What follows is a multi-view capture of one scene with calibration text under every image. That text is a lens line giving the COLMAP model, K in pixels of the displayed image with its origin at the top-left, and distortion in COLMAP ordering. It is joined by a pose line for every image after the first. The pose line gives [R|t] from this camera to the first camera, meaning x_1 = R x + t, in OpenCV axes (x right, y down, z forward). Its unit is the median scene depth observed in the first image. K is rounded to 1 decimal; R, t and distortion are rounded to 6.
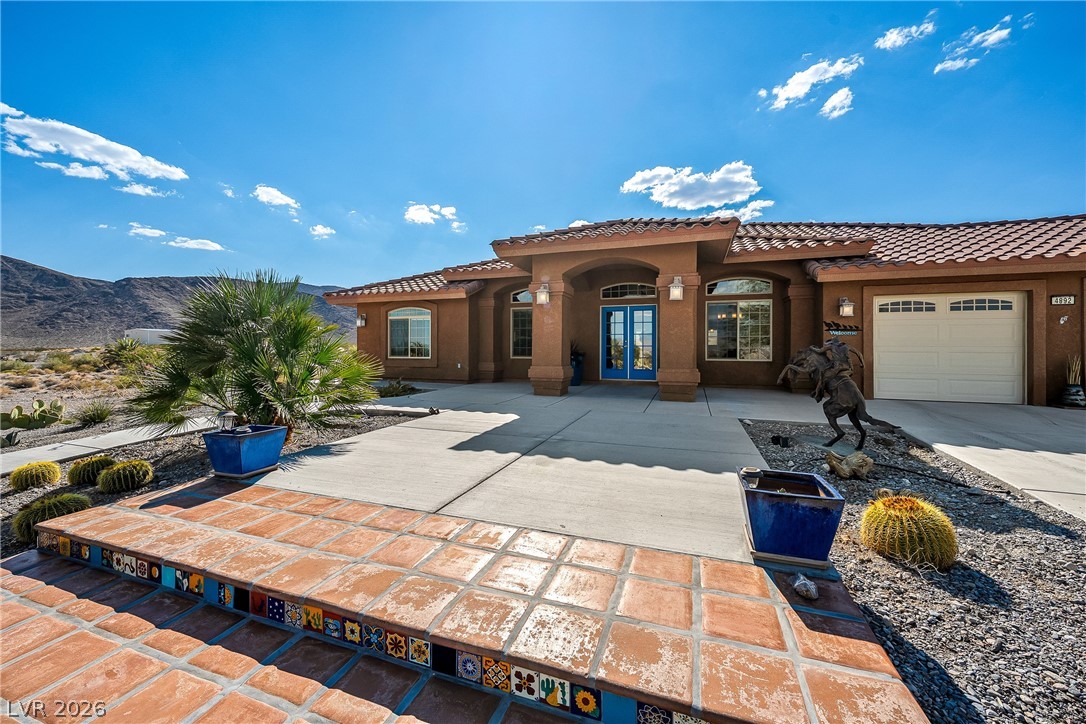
lens RADIAL K [[406.7, 0, 548.5], [0, 406.7, 348.2], [0, 0, 1]] dist [-0.000292, -0.000095]
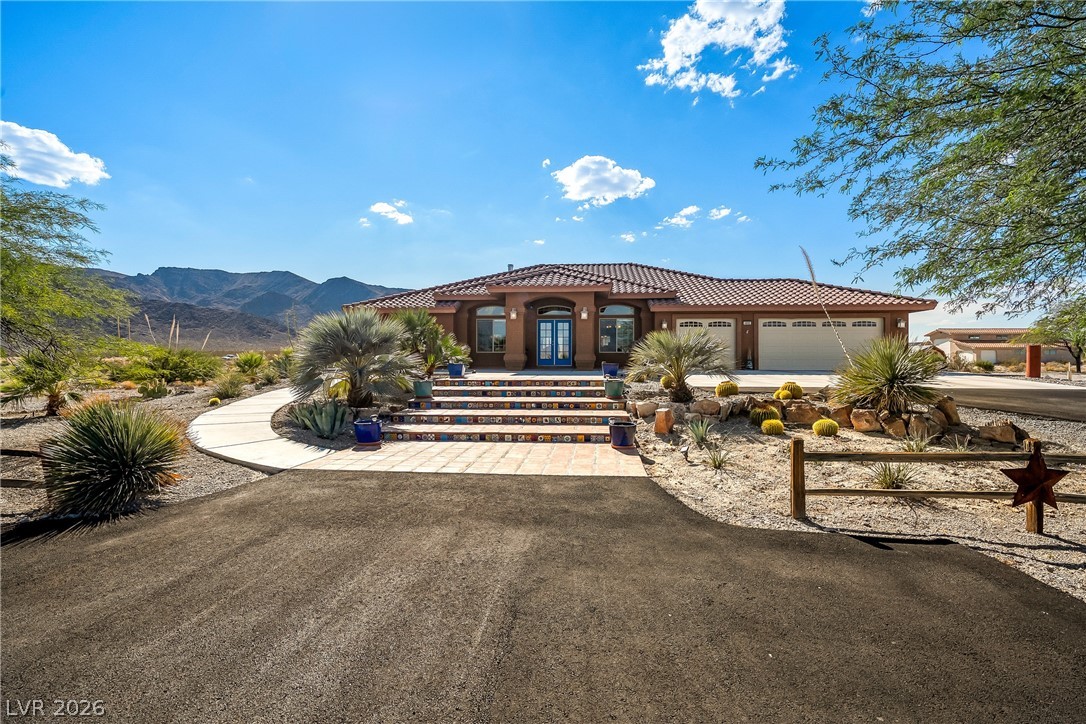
lens RADIAL K [[468.1, 0, 549.9], [0, 468.1, 359.4], [0, 0, 1]] dist [-0.000300, -0.000043]
pose [[0.968701, -0.001649, 0.248225, -0.360159], [0.000778, 0.999993, 0.003609, 0.060100], [-0.248229, -0.003303, 0.968696, -1.015366]]
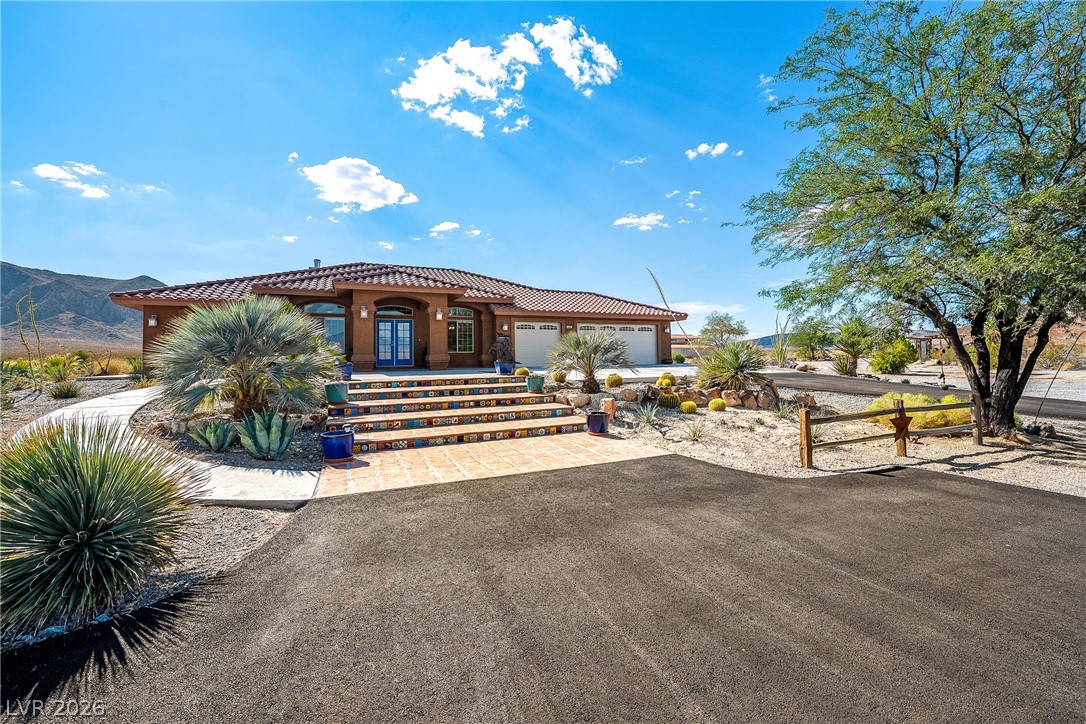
lens RADIAL K [[436.1, 0, 540.4], [0, 436.1, 343.9], [0, 0, 1]] dist [-0.000456, 0.000037]
pose [[0.738287, 0.009066, 0.674426, -0.678834], [0.014908, 0.999446, -0.029754, 0.063957], [-0.674322, 0.032021, 0.737743, -0.821125]]
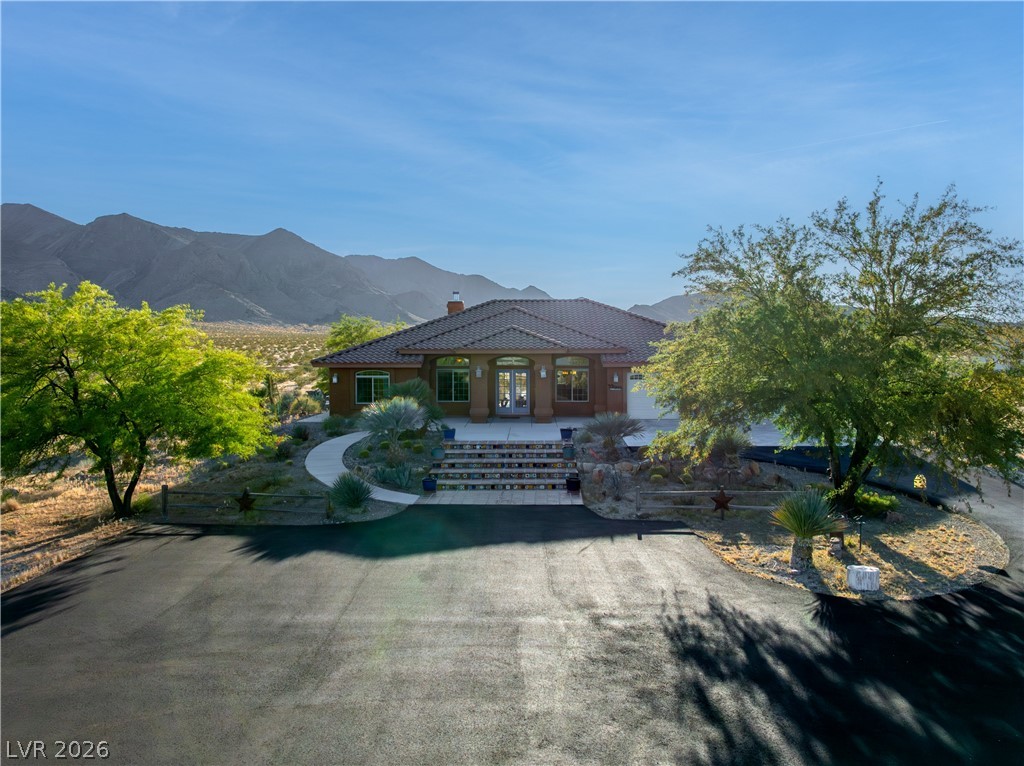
lens RADIAL K [[714.6, 0, 512.0], [0, 714.6, 383.0], [0, 0, 1]] dist [-0.036702, 0.000219]
pose [[0.954355, -0.017727, 0.298148, -0.869946], [0.006391, 0.999221, 0.038954, -0.207240], [-0.298606, -0.035271, 0.953724, -2.296458]]
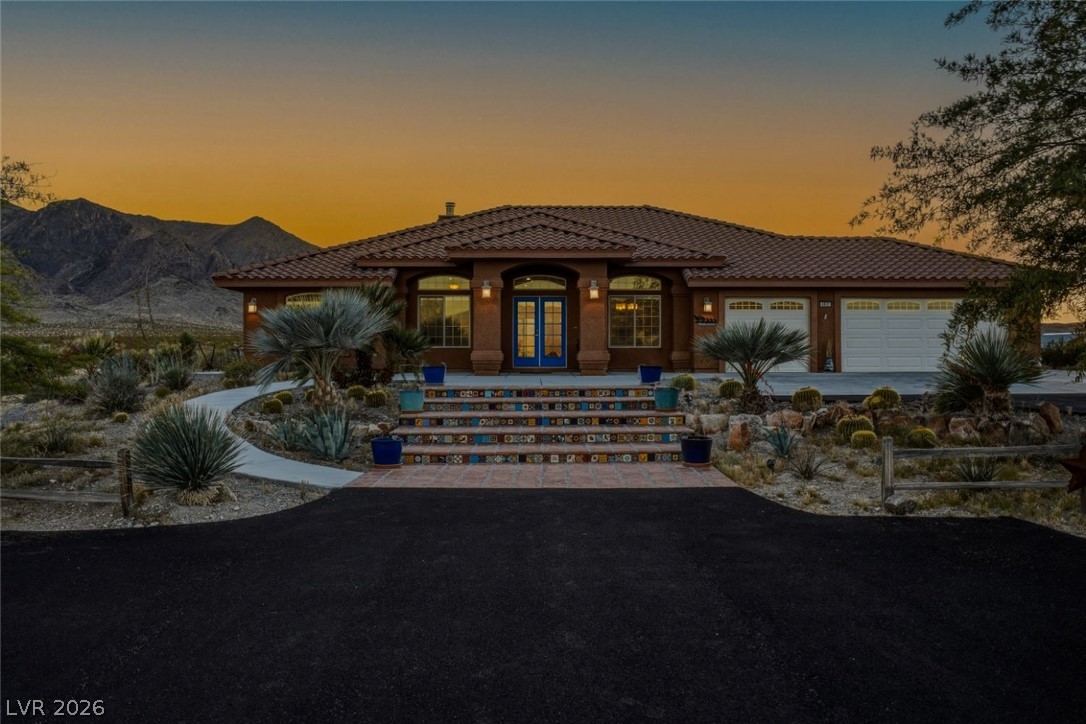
lens RADIAL K [[841.7, 0, 542.8], [0, 841.7, 345.8], [0, 0, 1]] dist [-0.078327, 0.001826]
pose [[0.945031, -0.000685, 0.326980, -0.644248], [0.002924, 0.999976, -0.006356, 0.046770], [-0.326968, 0.006963, 0.945010, -1.342559]]
